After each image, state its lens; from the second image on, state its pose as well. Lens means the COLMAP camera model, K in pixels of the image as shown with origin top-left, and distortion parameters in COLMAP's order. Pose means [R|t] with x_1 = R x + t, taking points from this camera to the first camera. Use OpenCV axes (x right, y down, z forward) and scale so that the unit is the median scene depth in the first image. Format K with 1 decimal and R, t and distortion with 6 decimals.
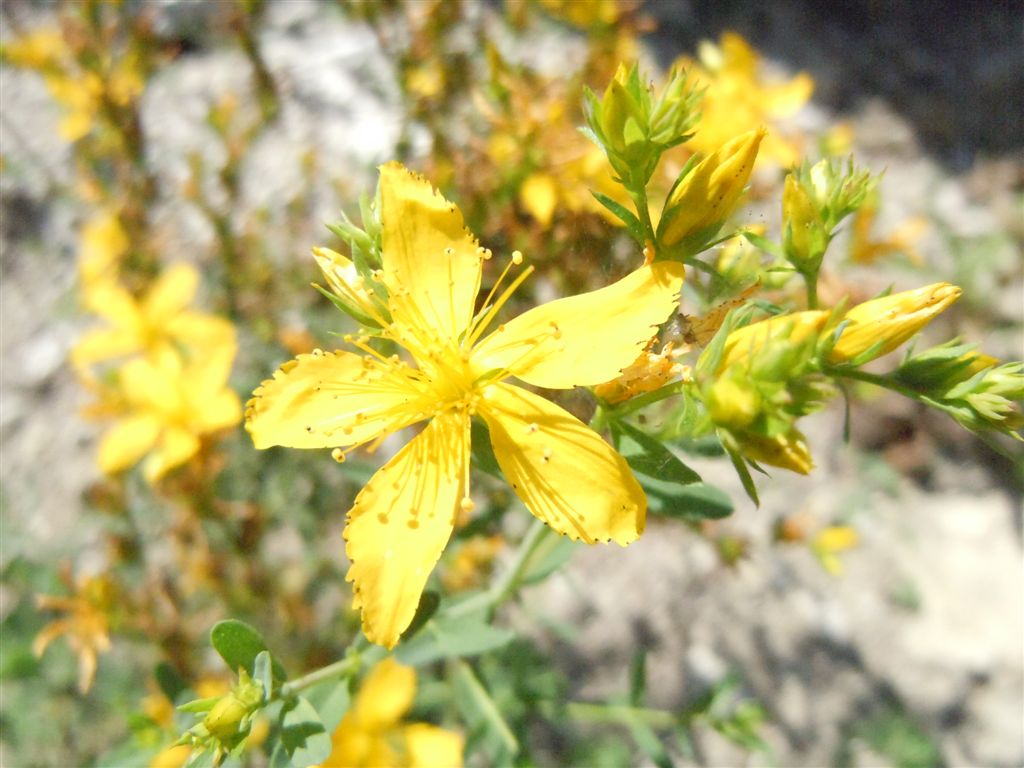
lens RADIAL K [[932.5, 0, 512.0], [0, 932.5, 384.0], [0, 0, 1]] dist [-0.006748, 0.000743]
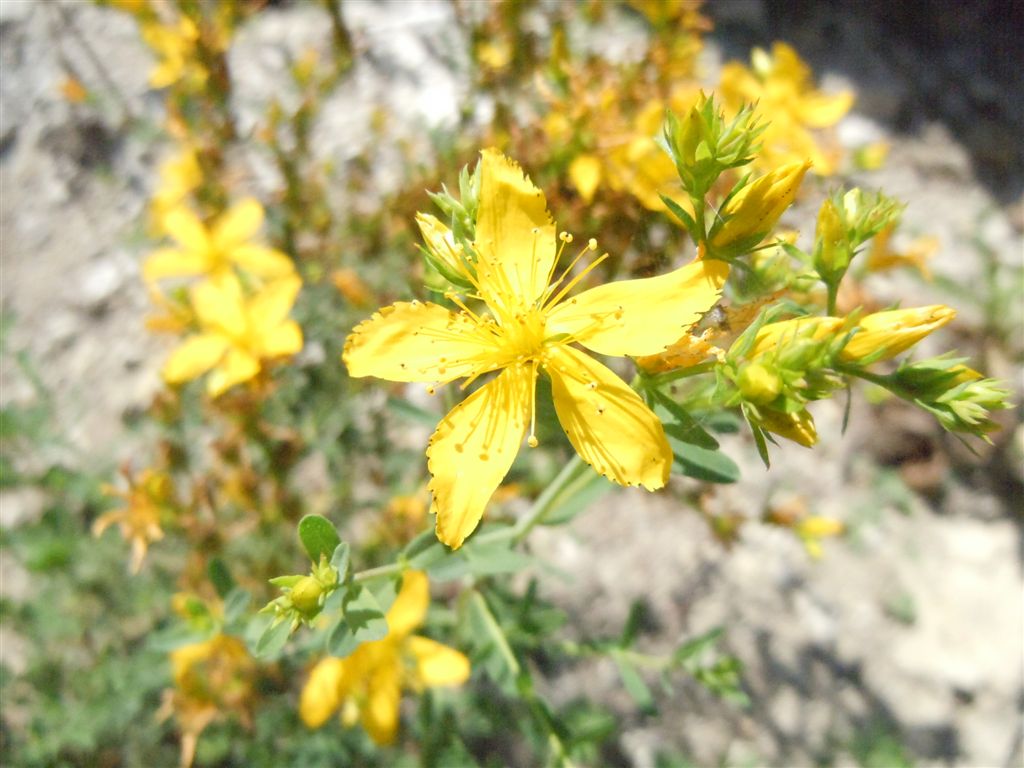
lens RADIAL K [[905.8, 0, 512.0], [0, 905.8, 384.0], [0, 0, 1]] dist [-0.003256, -0.013296]
pose [[0.993242, 0.115853, -0.006926, -0.062345], [-0.115457, 0.992396, 0.042665, 0.005866], [0.011816, -0.041577, 0.999065, -0.159787]]
